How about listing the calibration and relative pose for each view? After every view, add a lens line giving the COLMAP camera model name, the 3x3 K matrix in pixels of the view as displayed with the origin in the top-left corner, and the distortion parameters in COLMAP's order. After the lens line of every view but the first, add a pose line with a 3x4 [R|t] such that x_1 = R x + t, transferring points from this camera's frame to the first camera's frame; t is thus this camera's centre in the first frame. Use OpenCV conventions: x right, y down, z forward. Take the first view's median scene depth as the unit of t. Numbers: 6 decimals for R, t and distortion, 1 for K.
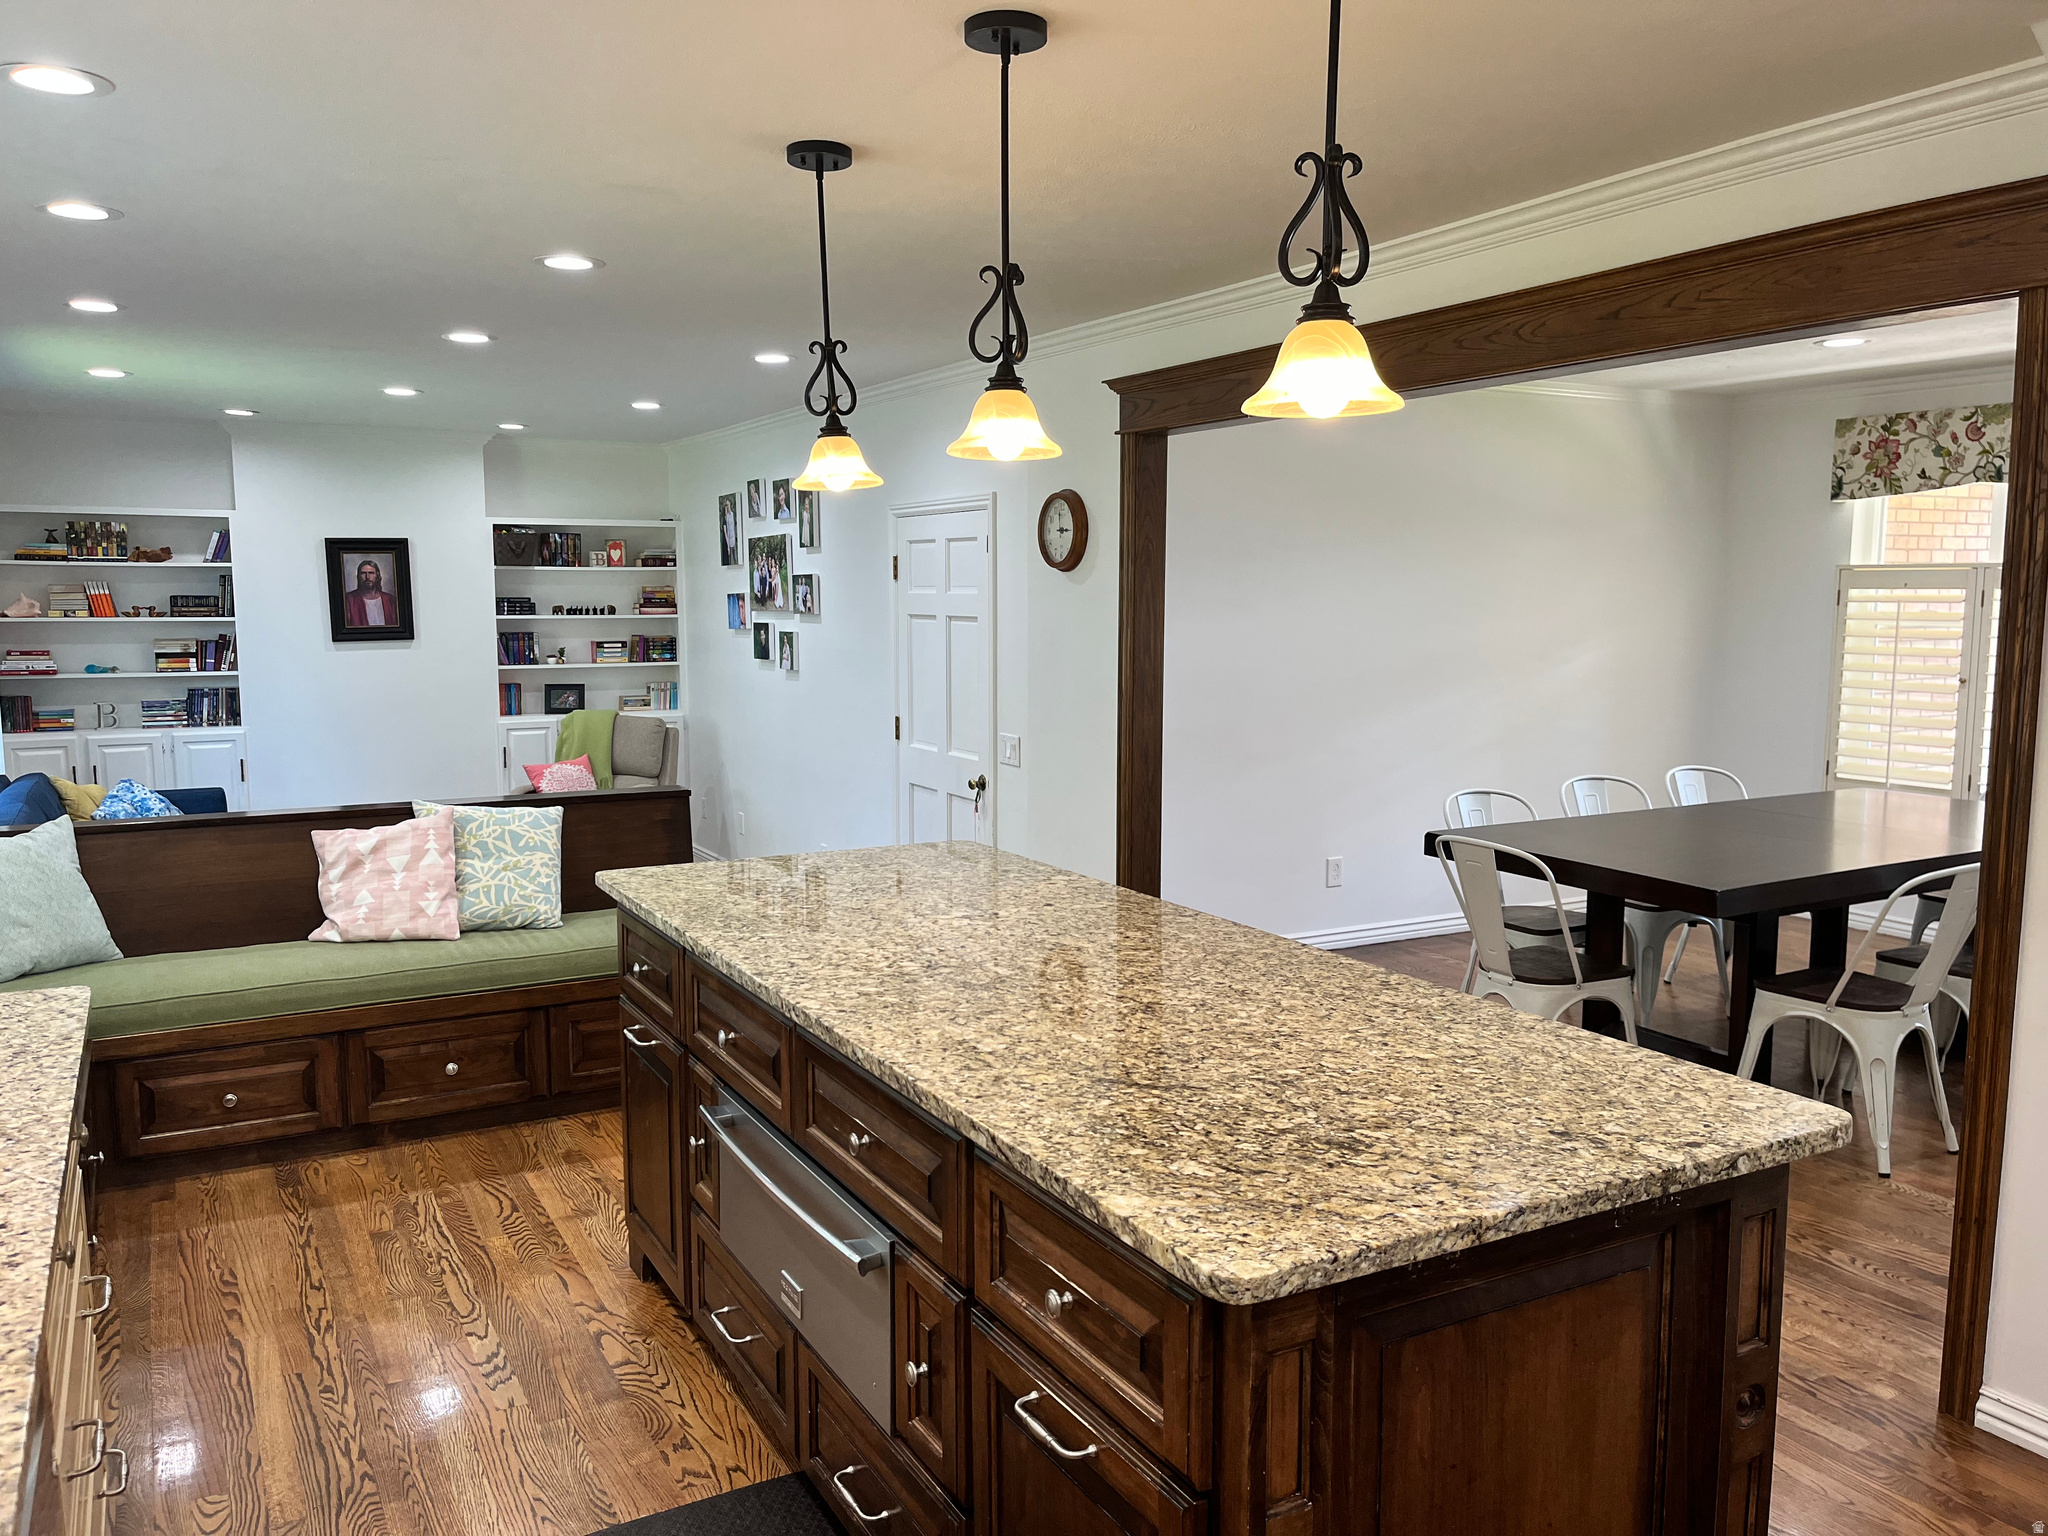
lens RADIAL K [[1548.5, 0, 1022.0], [0, 1548.5, 776.1], [0, 0, 1]] dist [0.072017, -0.097046]
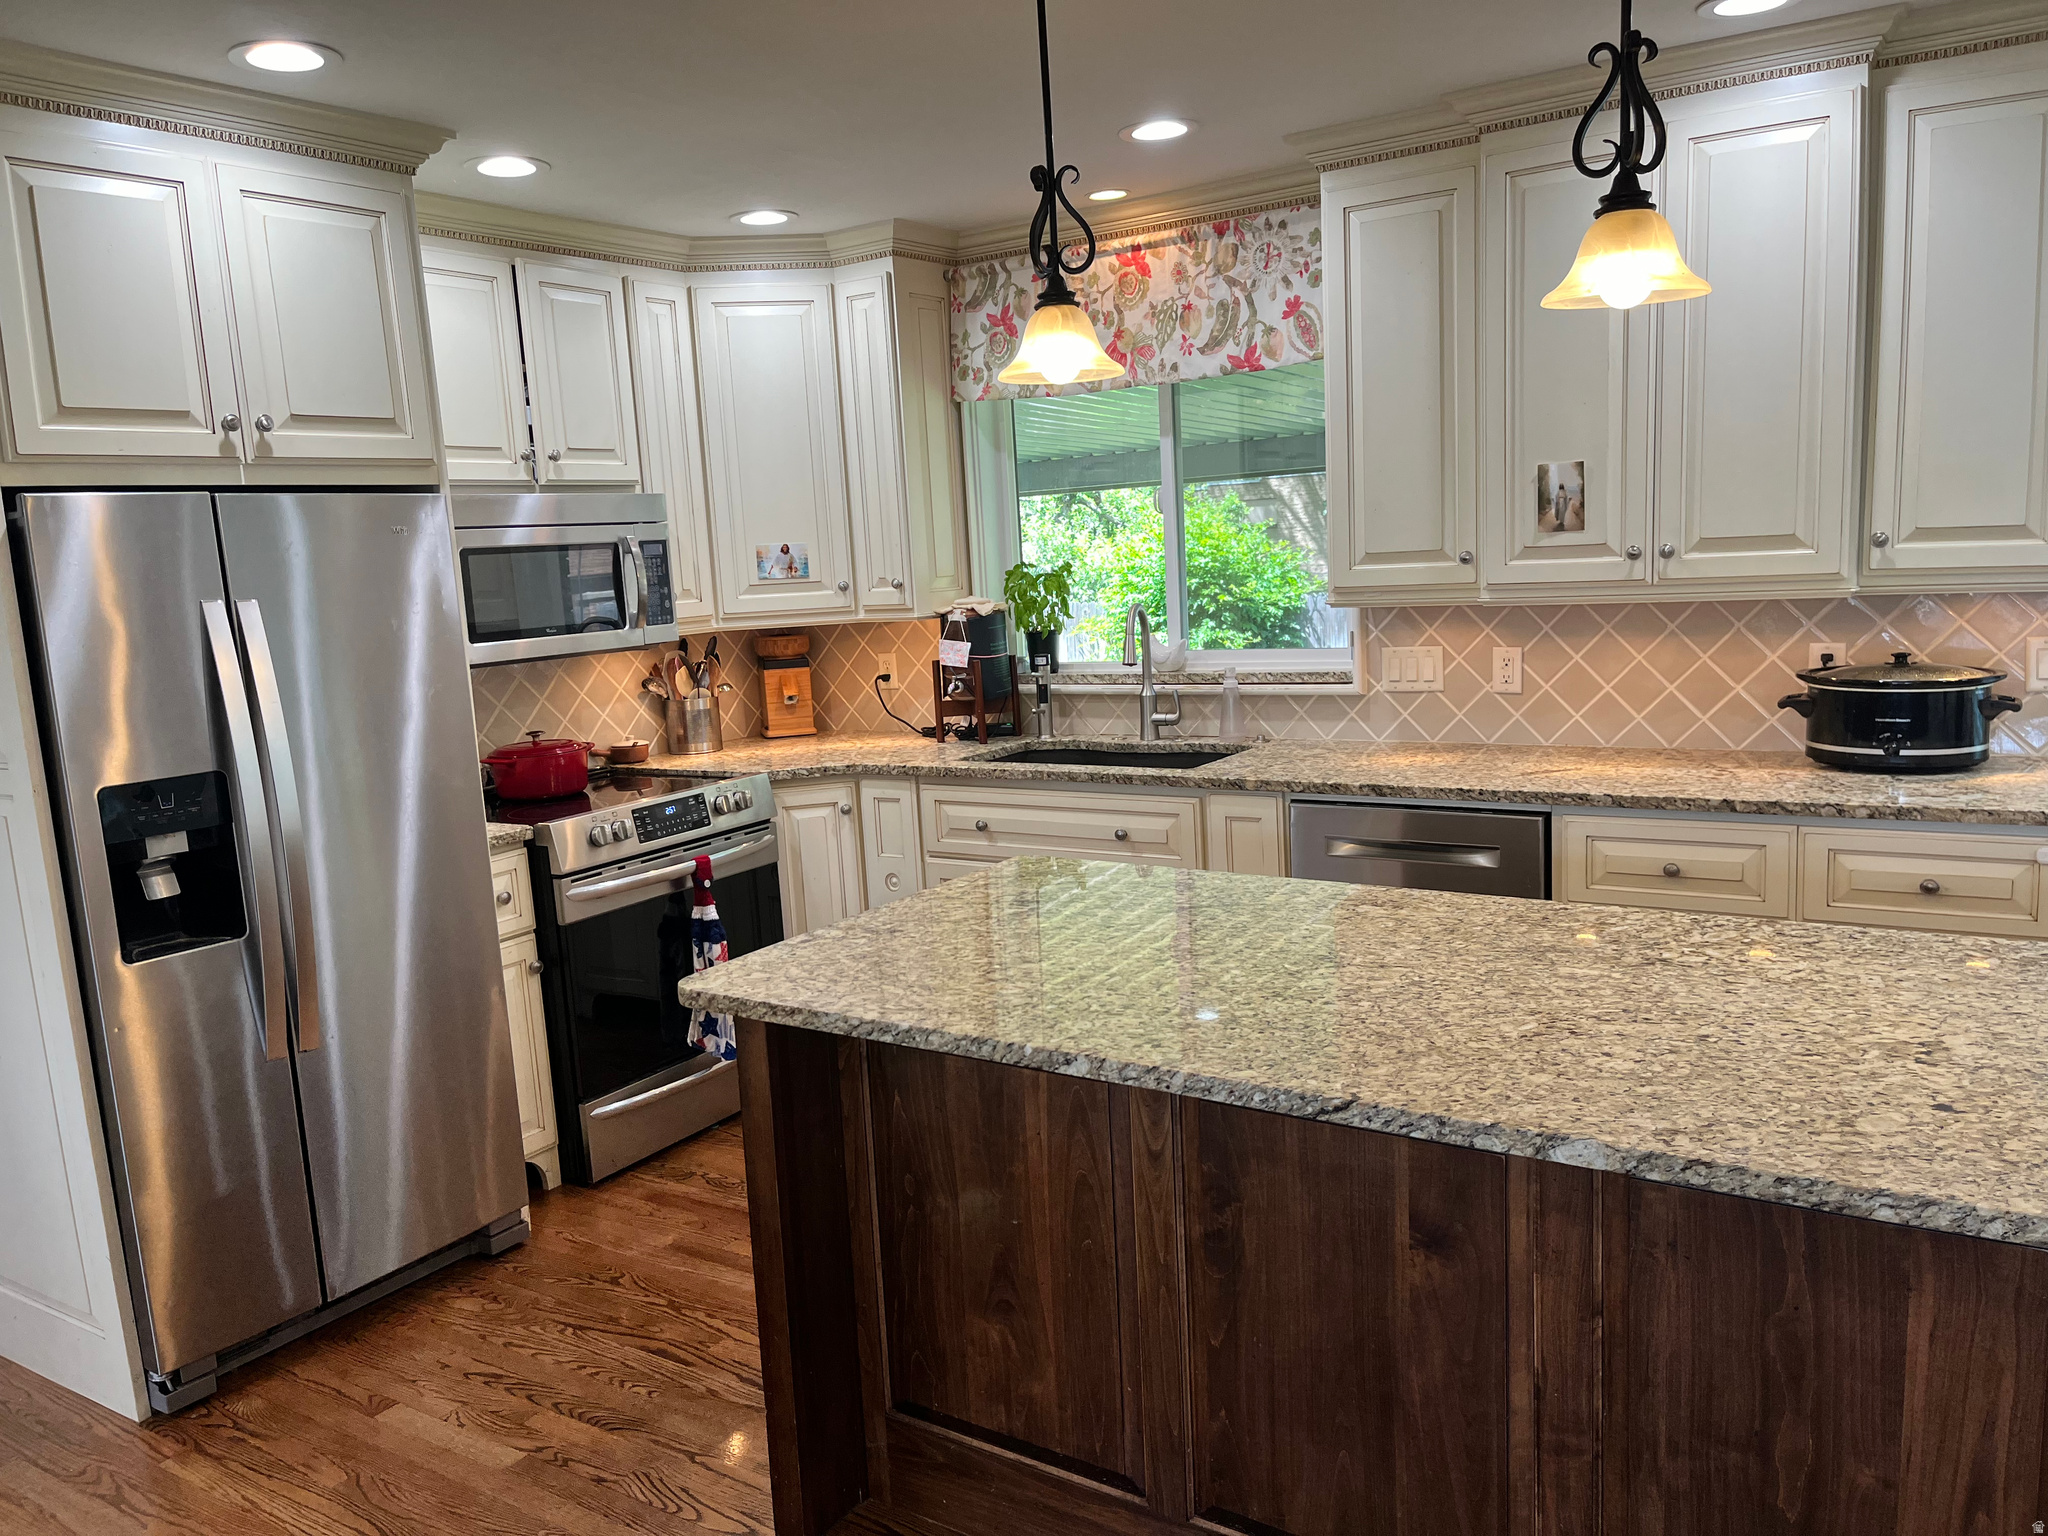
lens RADIAL K [[1548.5, 0, 1022.0], [0, 1548.5, 776.1], [0, 0, 1]] dist [0.072017, -0.097046]
pose [[-0.883345, 0.115367, -0.454304, 0.177612], [-0.004884, 0.966919, 0.255037, -0.052411], [0.468698, 0.227504, -0.853560, 0.456564]]
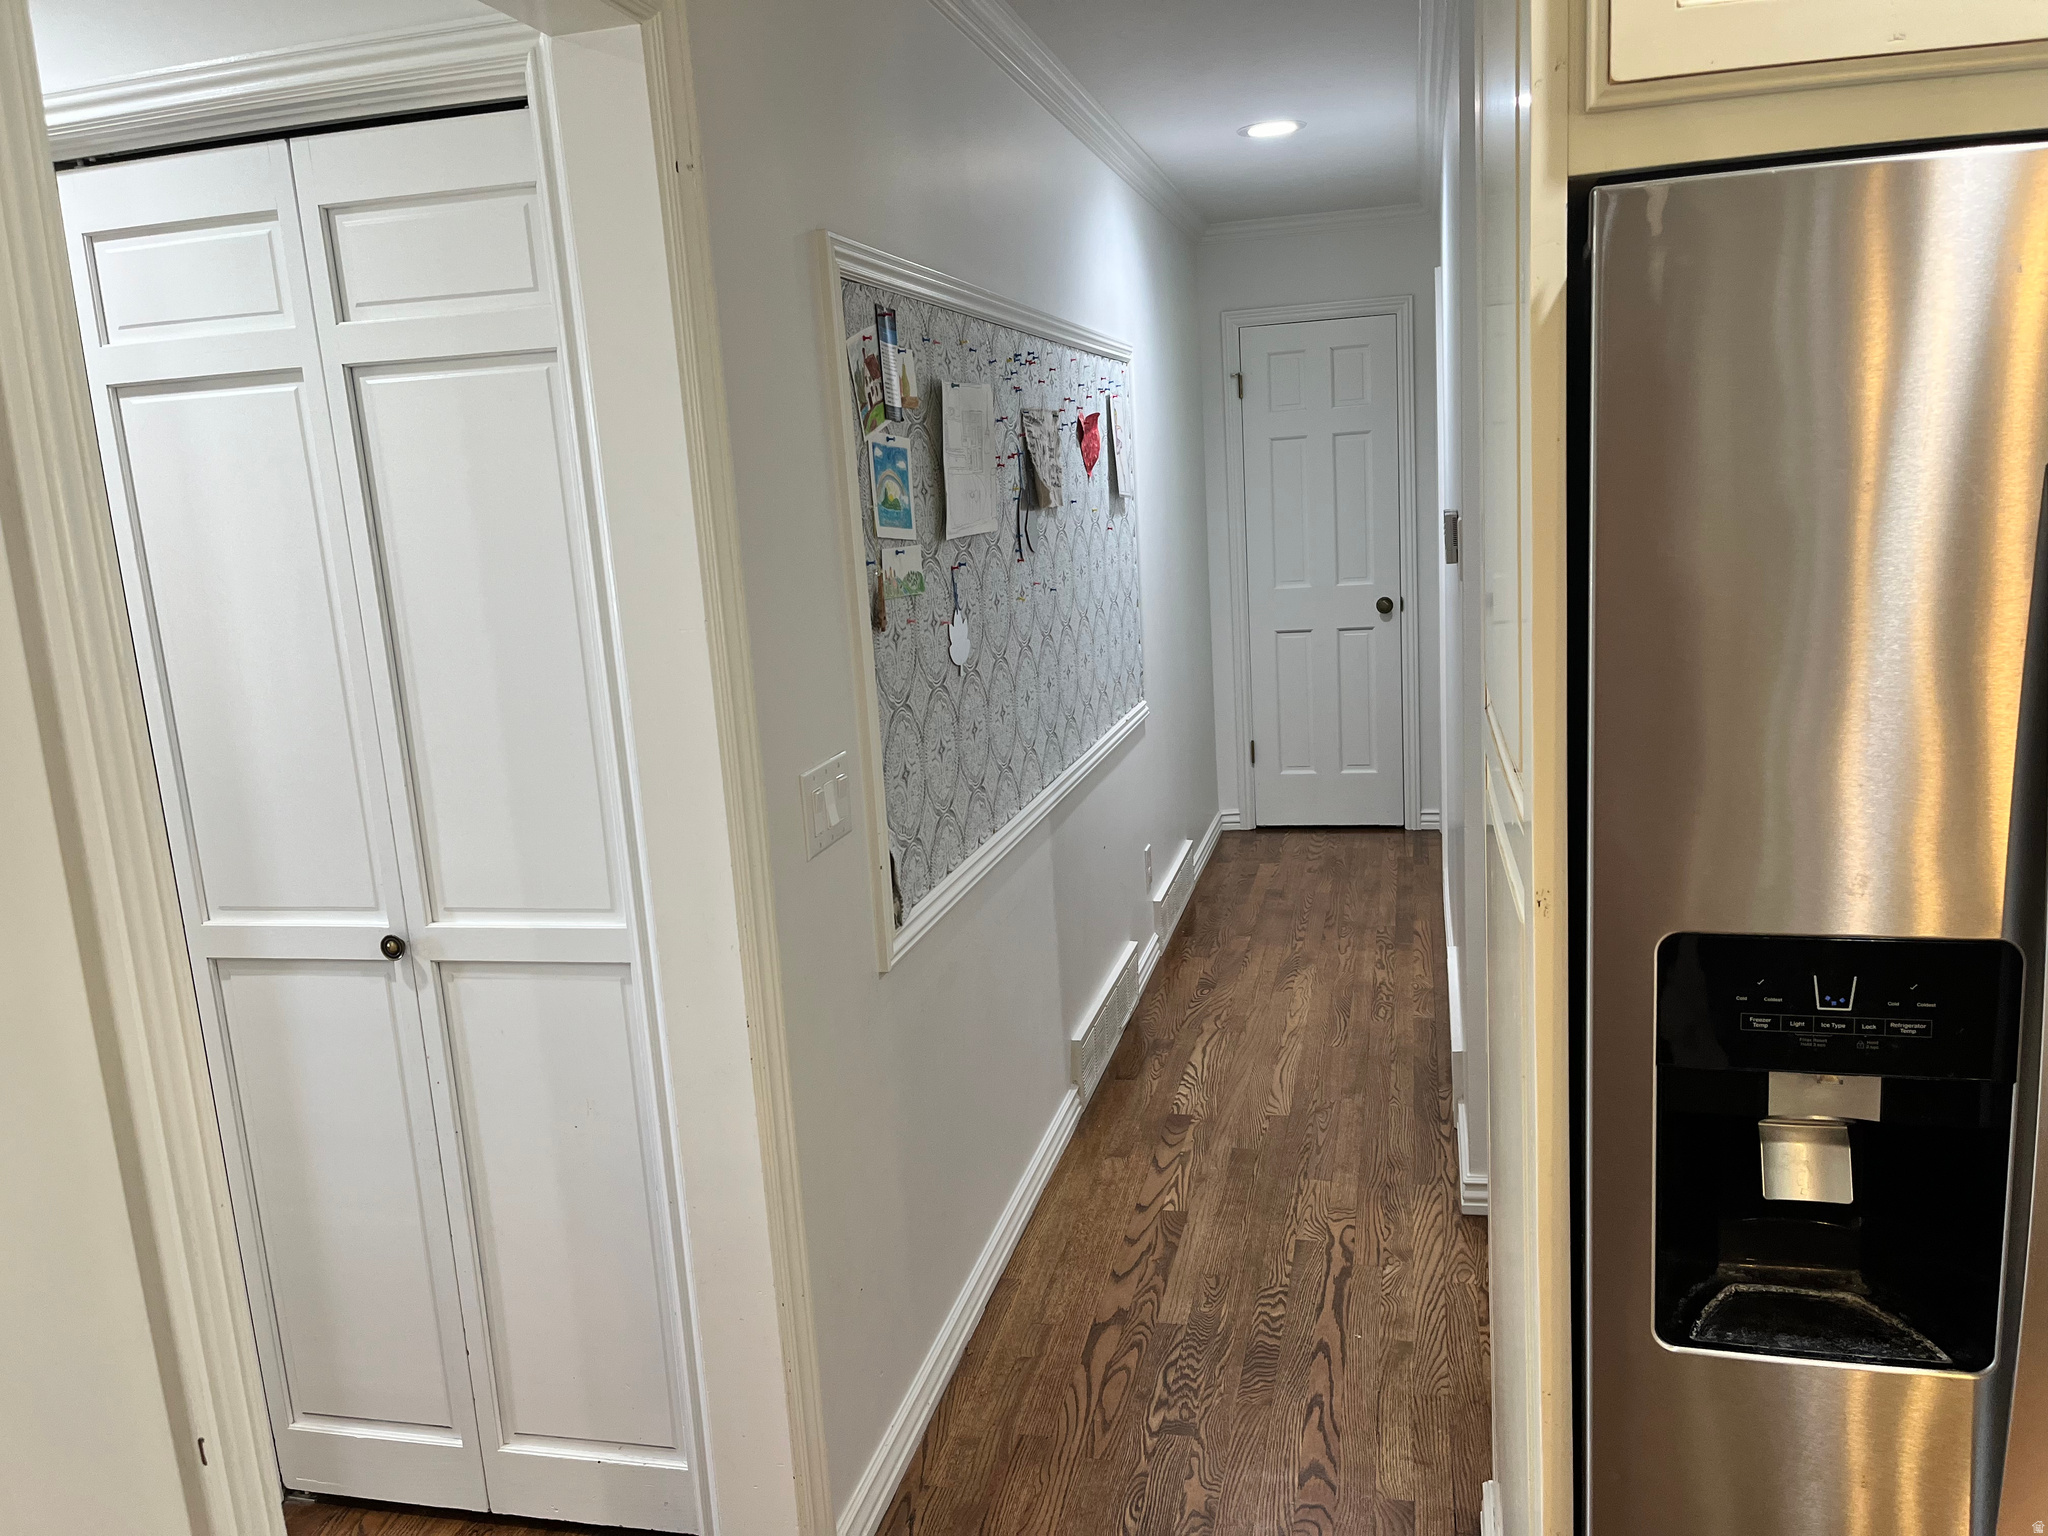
lens RADIAL K [[1548.5, 0, 1022.0], [0, 1548.5, 776.1], [0, 0, 1]] dist [0.072017, -0.097046]
pose [[-0.728509, -0.084319, 0.679827, 0.150711], [0.149096, 0.949089, 0.277488, -0.023318], [-0.668614, 0.303512, -0.678849, 0.214591]]
